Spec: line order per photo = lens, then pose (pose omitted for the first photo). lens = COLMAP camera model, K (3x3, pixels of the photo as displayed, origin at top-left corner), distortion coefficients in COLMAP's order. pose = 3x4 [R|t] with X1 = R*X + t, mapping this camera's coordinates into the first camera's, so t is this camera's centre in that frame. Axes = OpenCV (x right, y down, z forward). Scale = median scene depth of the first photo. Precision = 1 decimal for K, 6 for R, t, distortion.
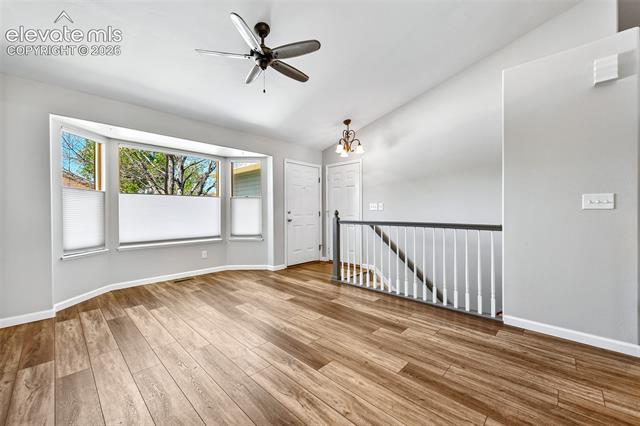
lens RADIAL K [[252.1, 0, 320.8], [0, 252.1, 210.9], [0, 0, 1]] dist [0.001458, 0.000101]
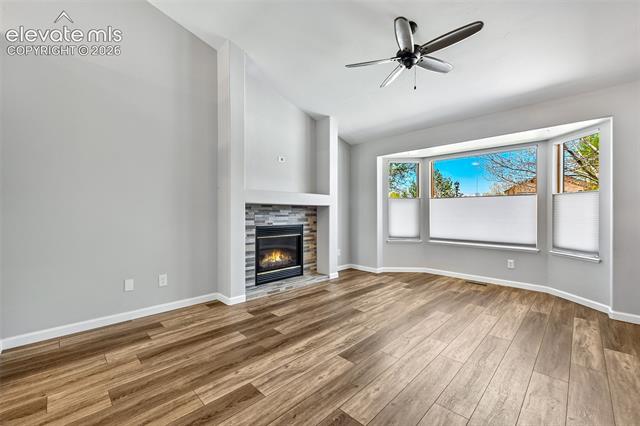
lens RADIAL K [[263.4, 0, 314.5], [0, 263.4, 213.0], [0, 0, 1]] dist [0.010474, -0.000179]
pose [[-0.027205, 0.003375, -0.999624, 0.768885], [-0.003126, 0.999989, 0.003461, 0.000075], [0.999625, 0.003219, -0.027195, 0.617389]]
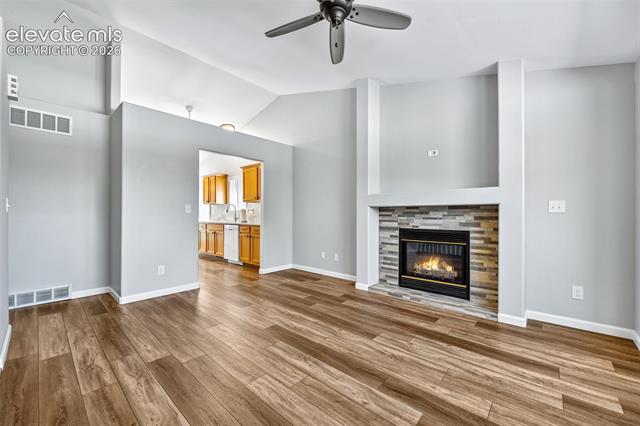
lens RADIAL K [[258.2, 0, 319.6], [0, 258.2, 211.8], [0, 0, 1]] dist [-0.001984, -0.000538]
pose [[-0.999665, 0.000063, -0.025883, -0.149924], [0.000346, 0.999940, -0.010936, 0.002836], [0.025881, -0.010941, -0.999605, 1.658303]]
